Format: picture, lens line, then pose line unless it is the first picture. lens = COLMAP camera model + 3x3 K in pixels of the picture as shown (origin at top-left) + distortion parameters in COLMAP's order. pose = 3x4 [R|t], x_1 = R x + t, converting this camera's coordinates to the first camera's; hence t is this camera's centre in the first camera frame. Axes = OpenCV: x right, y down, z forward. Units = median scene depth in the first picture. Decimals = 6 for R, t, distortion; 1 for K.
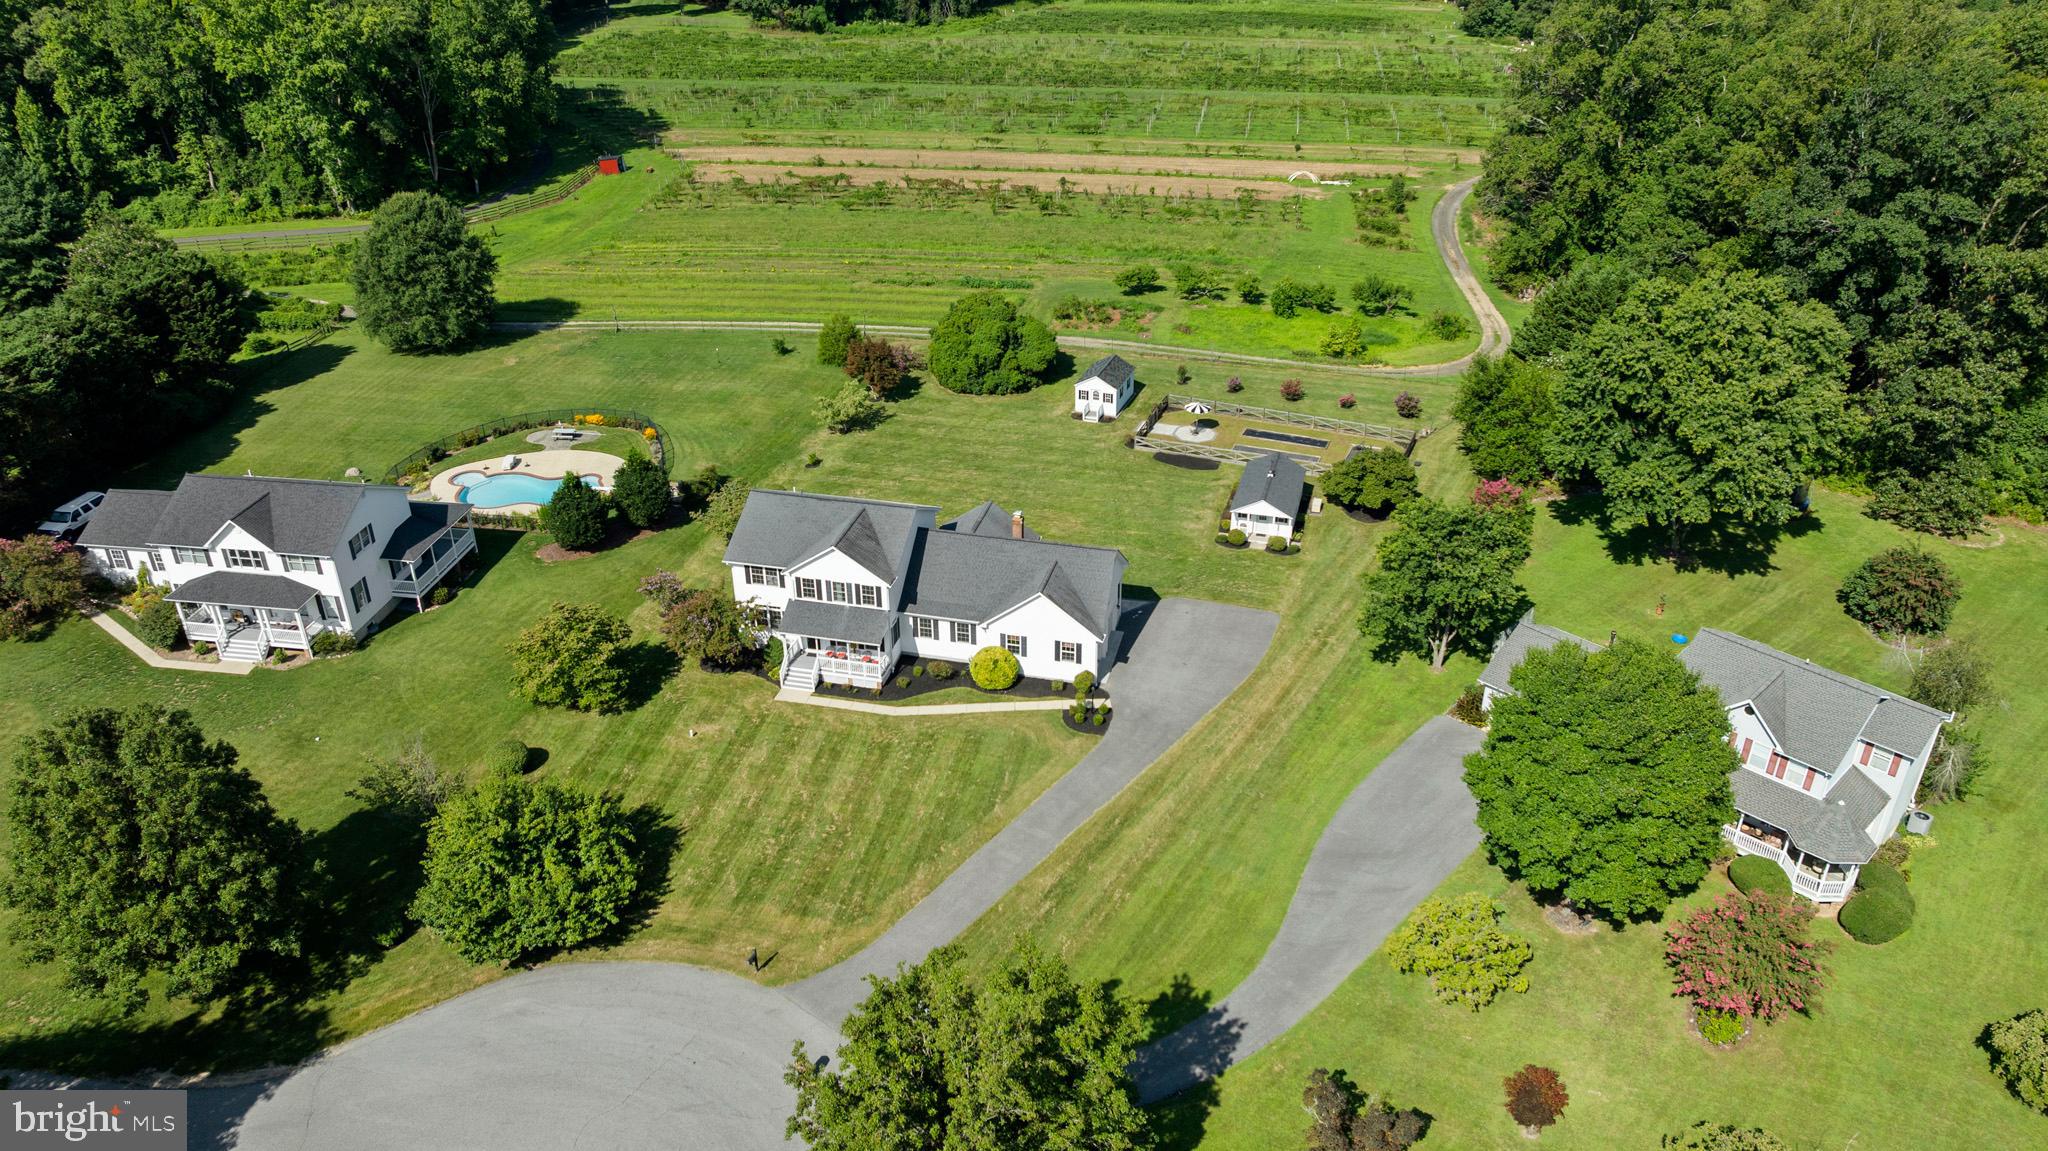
lens RADIAL K [[1447.4, 0, 1015.4], [0, 1447.4, 574.1], [0, 0, 1]] dist [-0.027241, 0.019129]
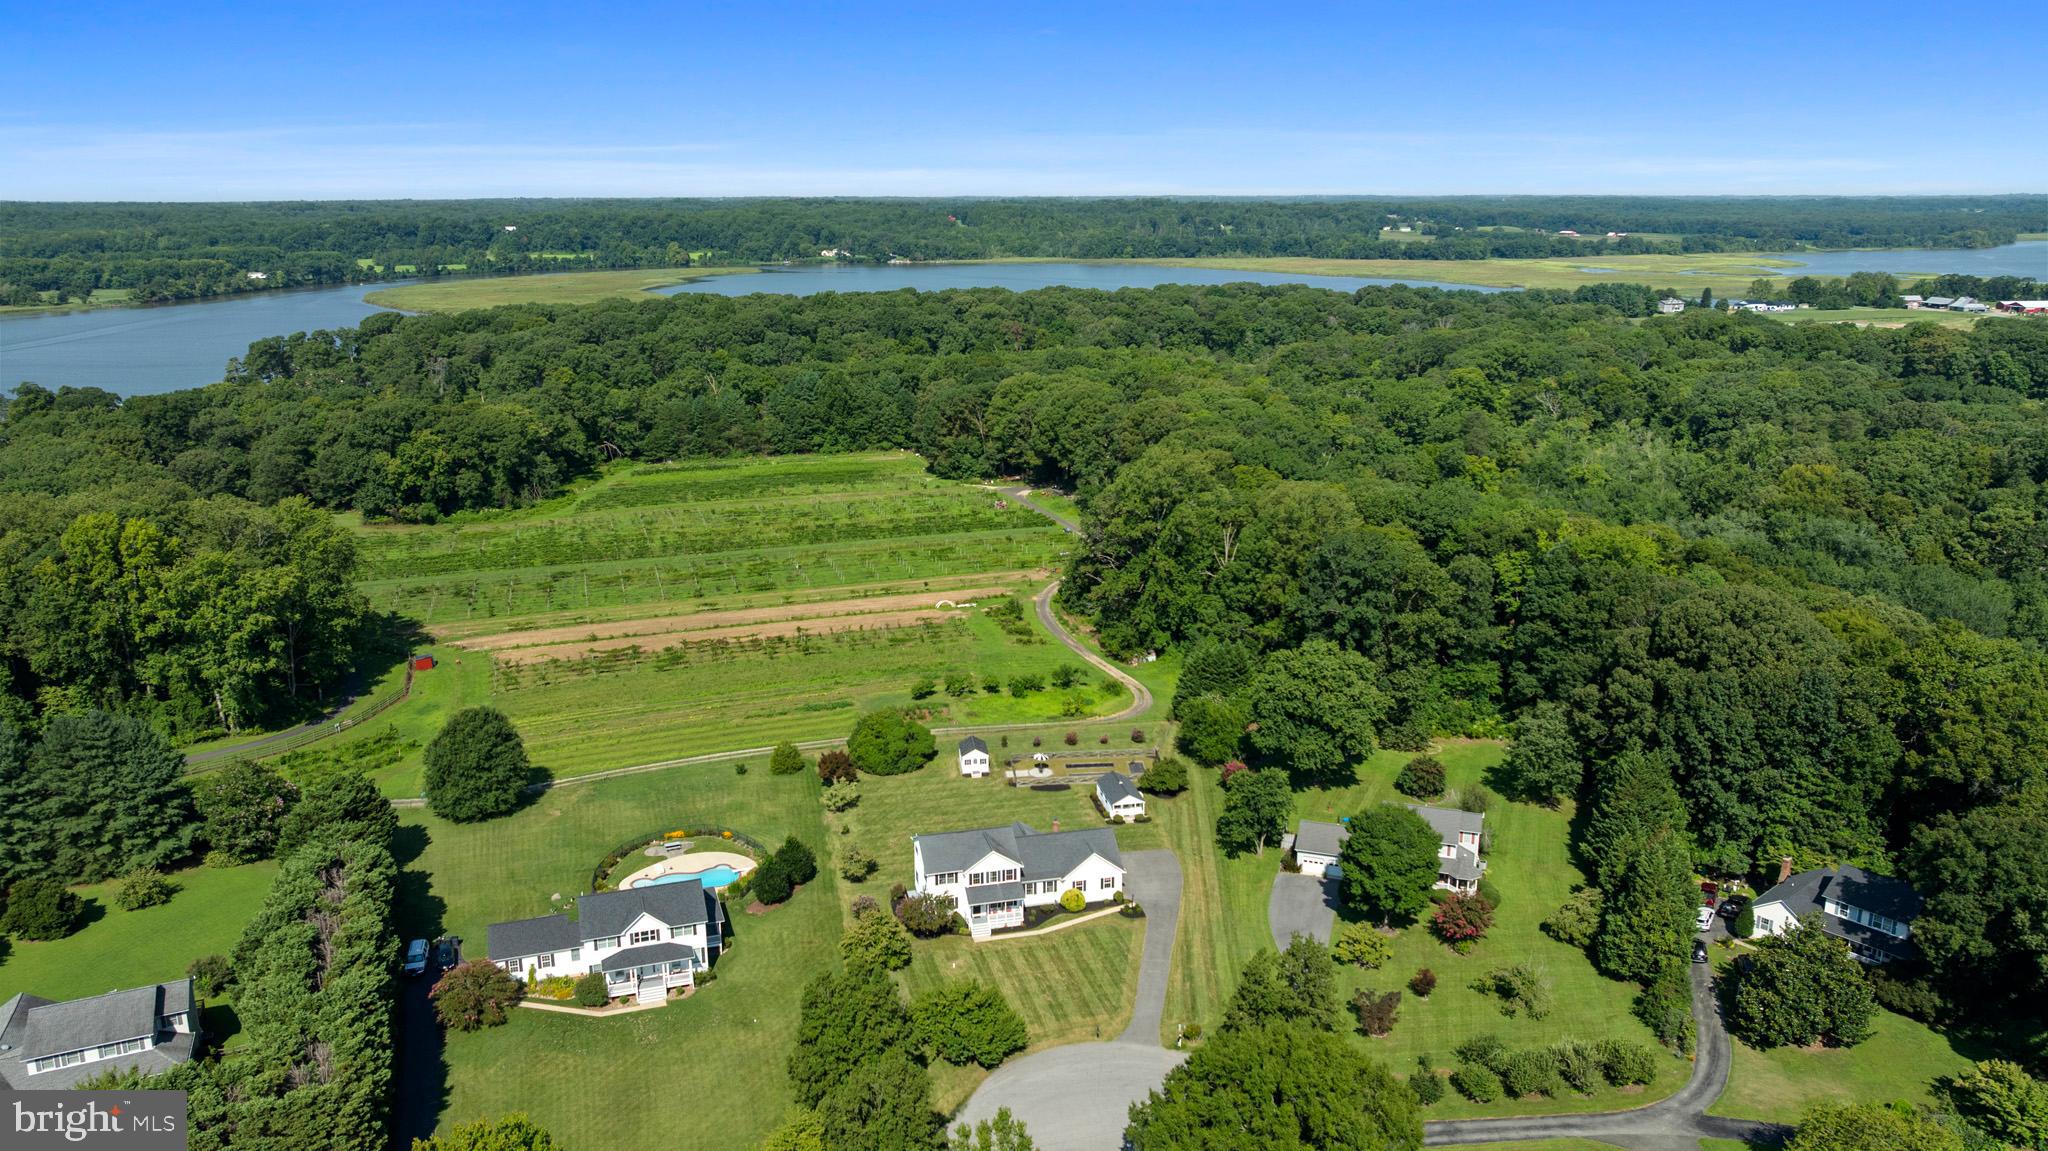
lens RADIAL K [[1447.4, 0, 1016.8], [0, 1447.4, 577.8], [0, 0, 1]] dist [-0.027241, 0.019129]
pose [[0.888742, -0.116251, 0.443422, -0.752699], [0.224021, 0.954078, -0.198872, 0.018963], [-0.399940, 0.276081, 0.873972, -0.640163]]
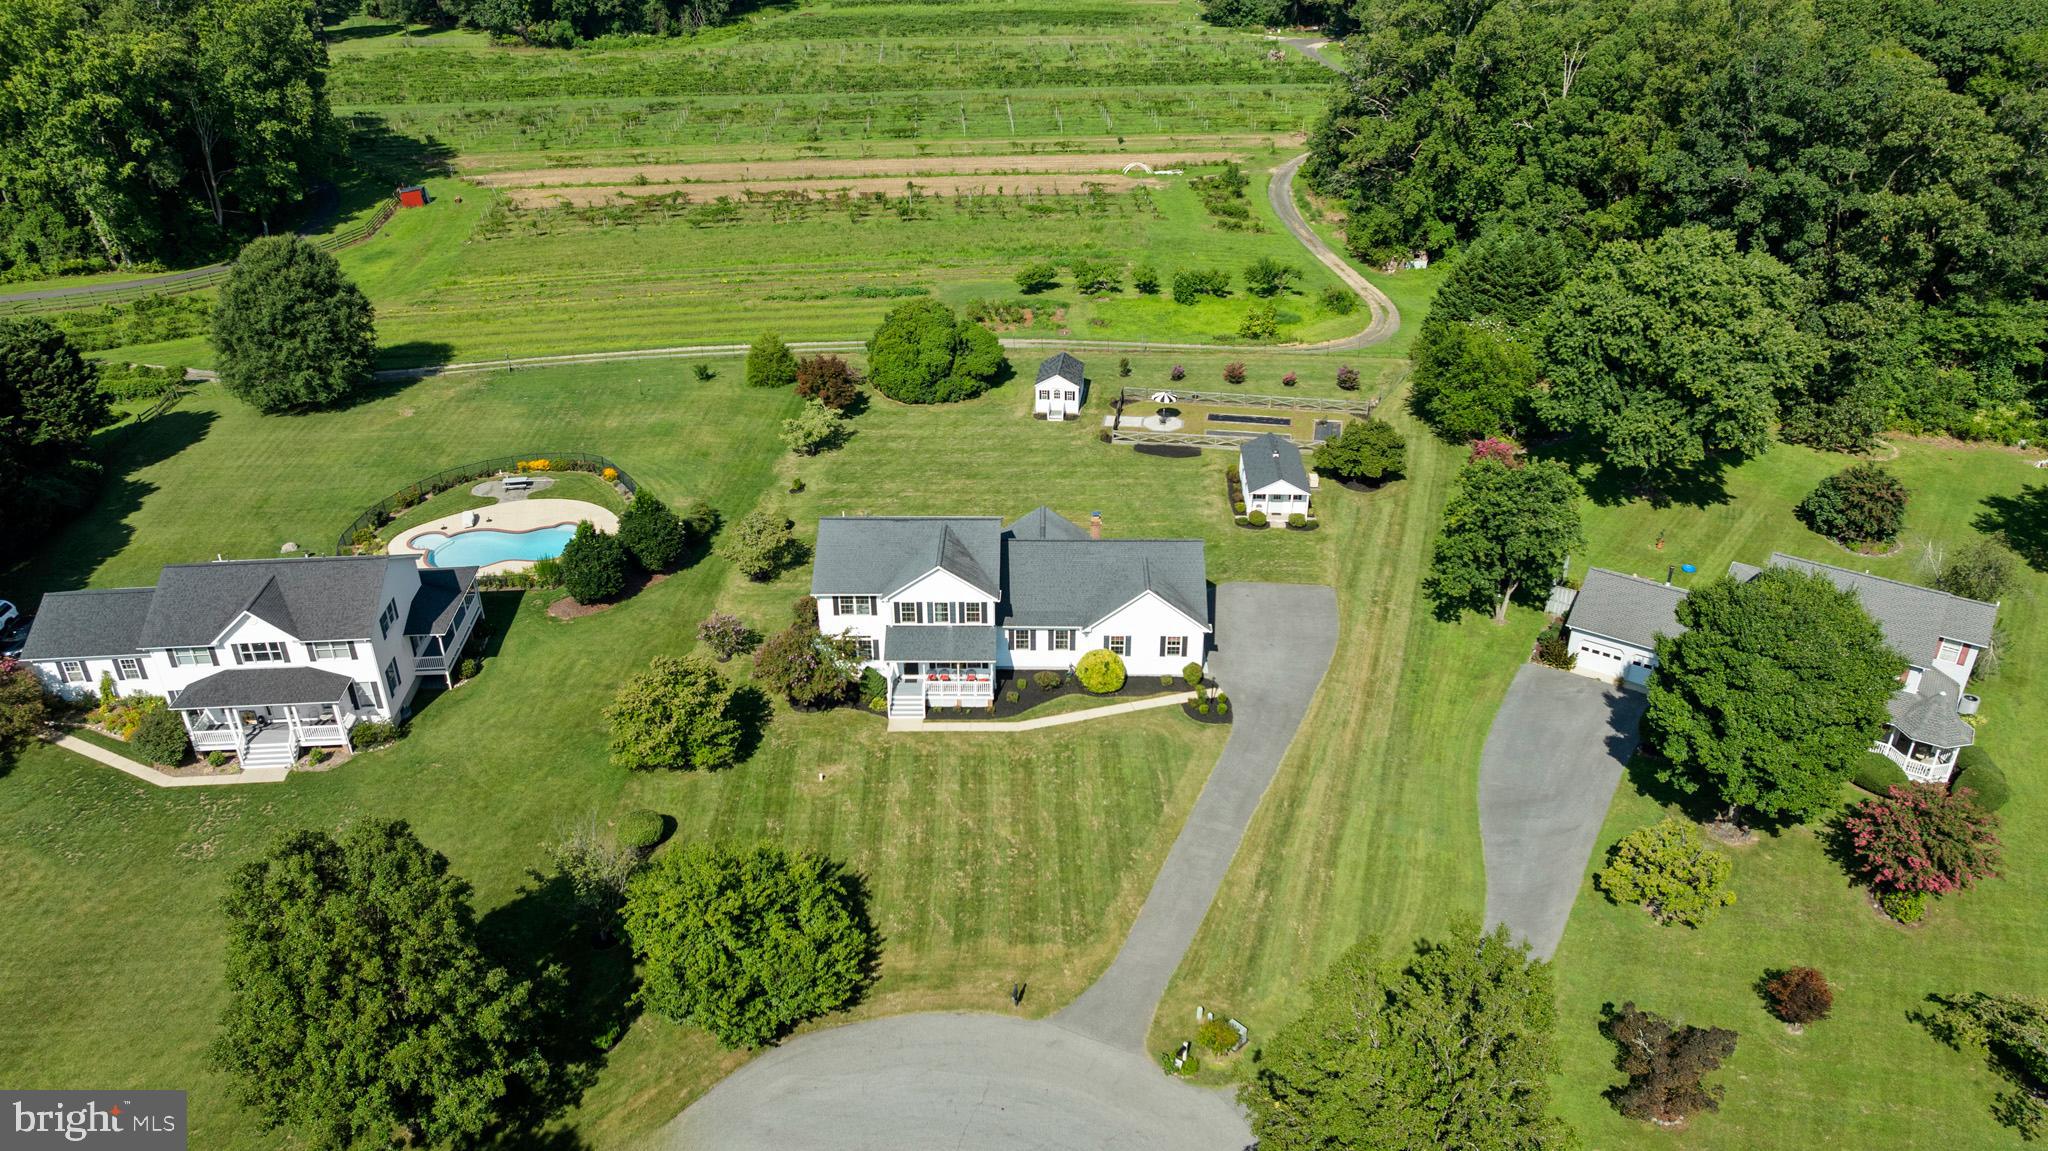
lens RADIAL K [[1447.4, 0, 1017.6], [0, 1447.4, 578.6], [0, 0, 1]] dist [-0.027241, 0.019129]
pose [[0.974480, -0.109046, 0.196208, -0.223594], [0.109047, 0.993978, 0.010834, -0.013128], [-0.196208, 0.010838, 0.980502, 0.032488]]
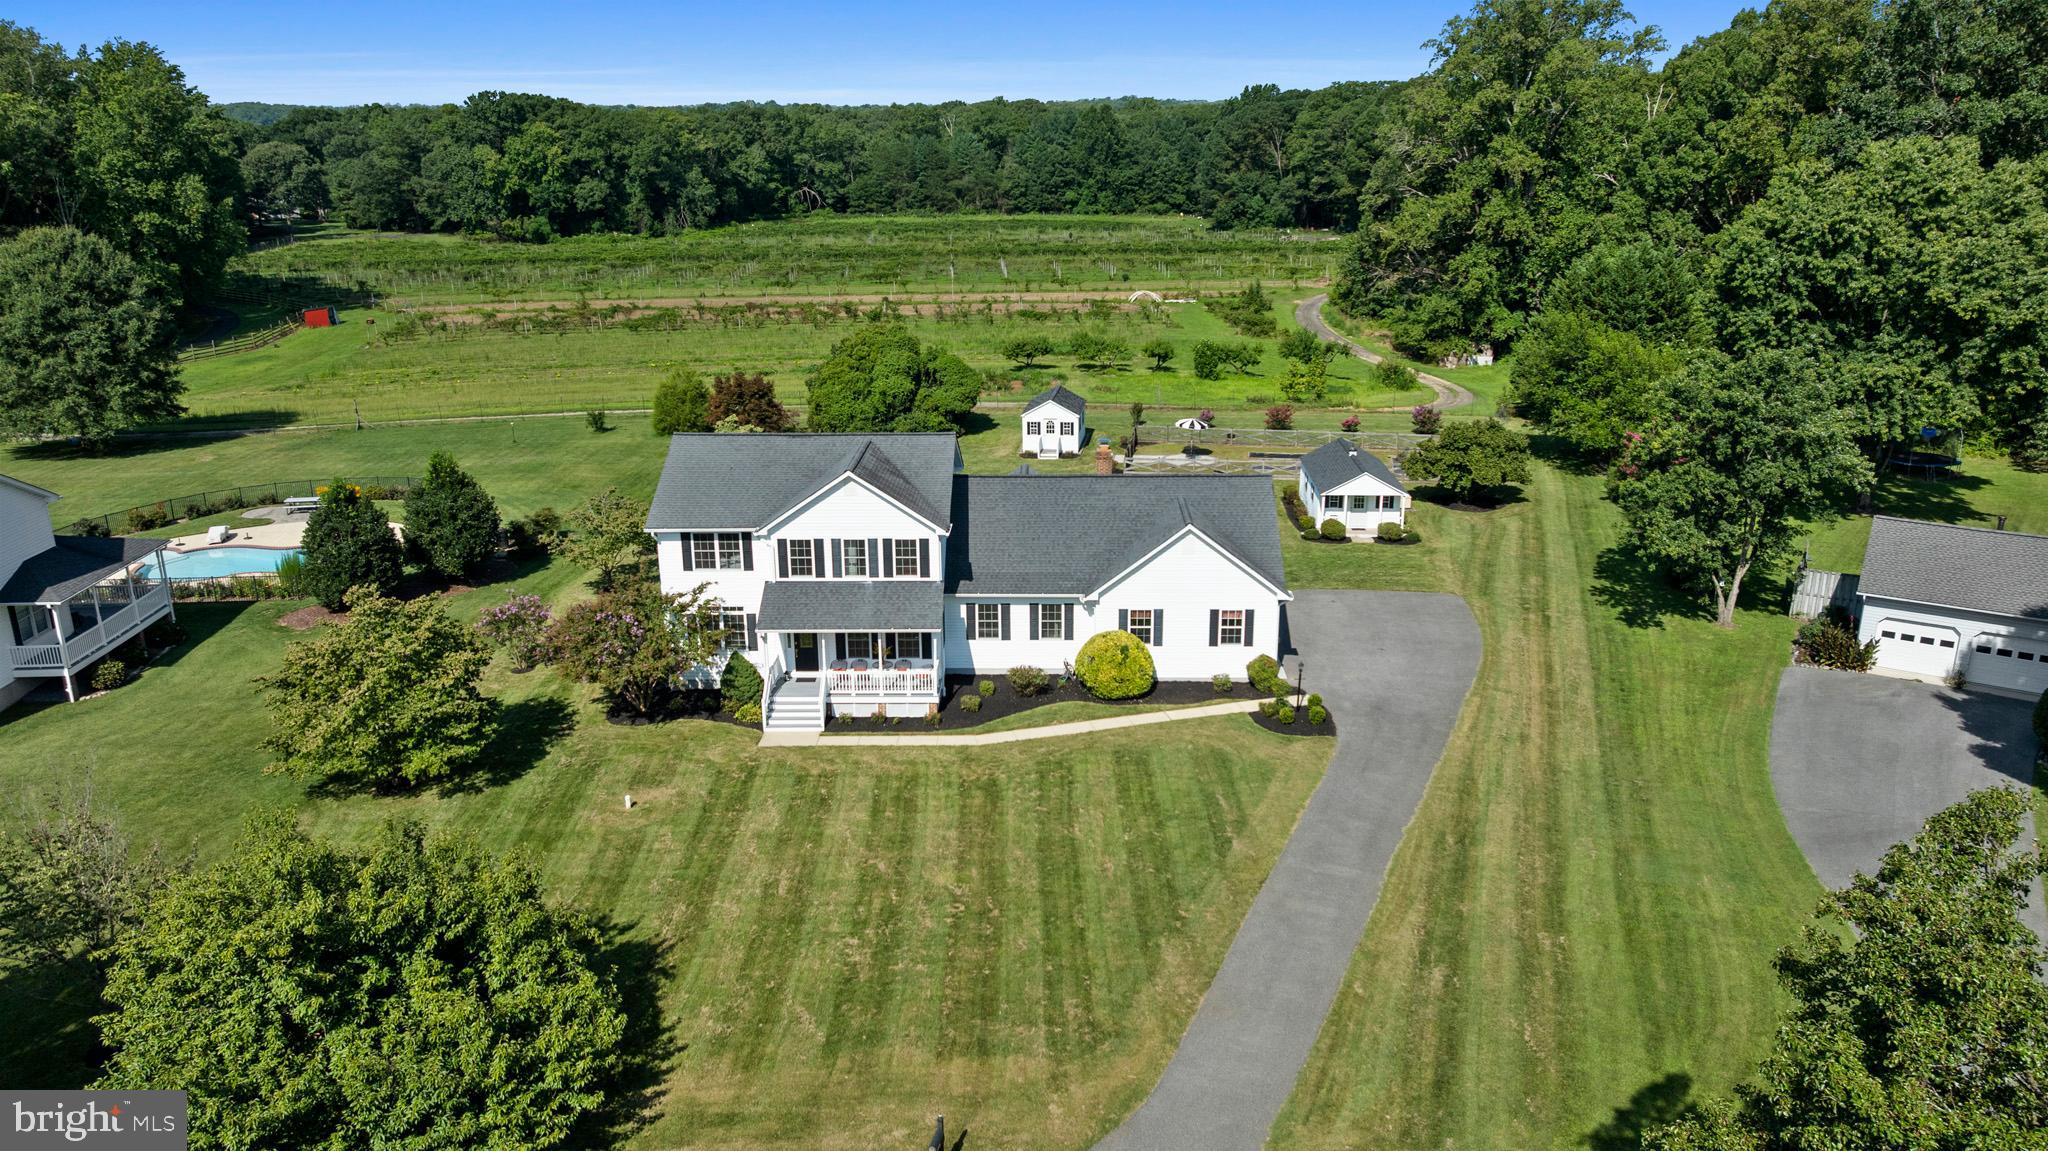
lens RADIAL K [[1447.4, 0, 1021.1], [0, 1447.4, 579.5], [0, 0, 1]] dist [-0.027241, 0.019129]
pose [[0.974681, -0.066722, 0.213411, -0.157425], [0.108853, 0.975295, -0.192226, 0.123341], [-0.195313, 0.210589, 0.957865, 0.357507]]
